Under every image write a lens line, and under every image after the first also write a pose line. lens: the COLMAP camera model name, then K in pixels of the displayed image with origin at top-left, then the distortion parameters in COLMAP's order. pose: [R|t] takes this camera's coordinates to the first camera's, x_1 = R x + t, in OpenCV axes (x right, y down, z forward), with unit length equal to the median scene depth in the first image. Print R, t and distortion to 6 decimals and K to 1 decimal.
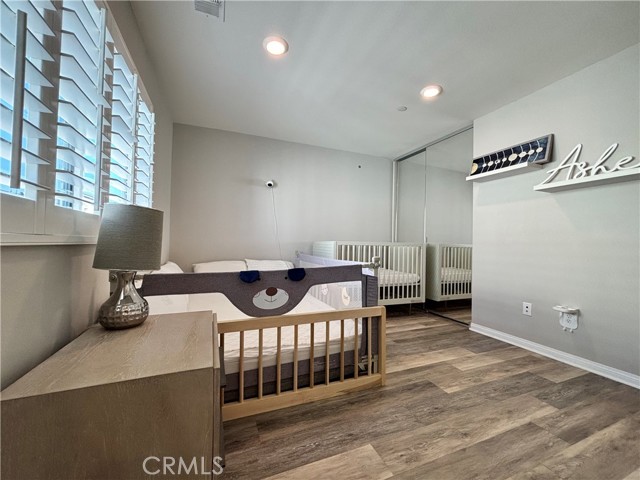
lens RADIAL K [[256.6, 0, 321.2], [0, 256.6, 239.0], [0, 0, 1]] dist [-0.001424, 0.000854]
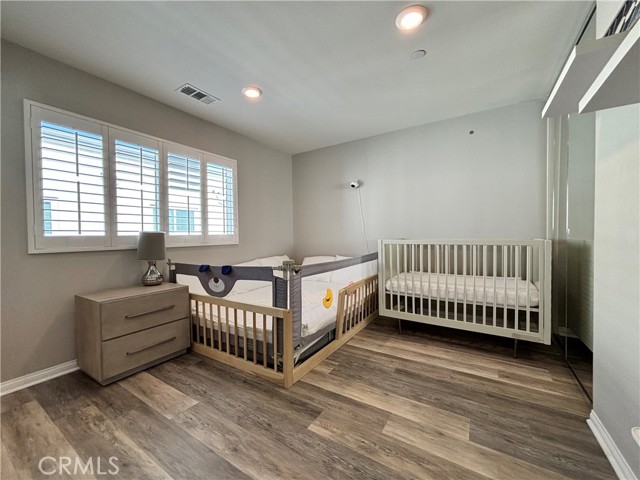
lens RADIAL K [[256.6, 0, 320.7], [0, 256.6, 240.9], [0, 0, 1]] dist [-0.001424, 0.000854]
pose [[0.577757, -0.010097, -0.816147, 1.144296], [0.037637, 0.999189, 0.014281, -0.015390], [0.815341, -0.038968, 0.577668, 0.549397]]
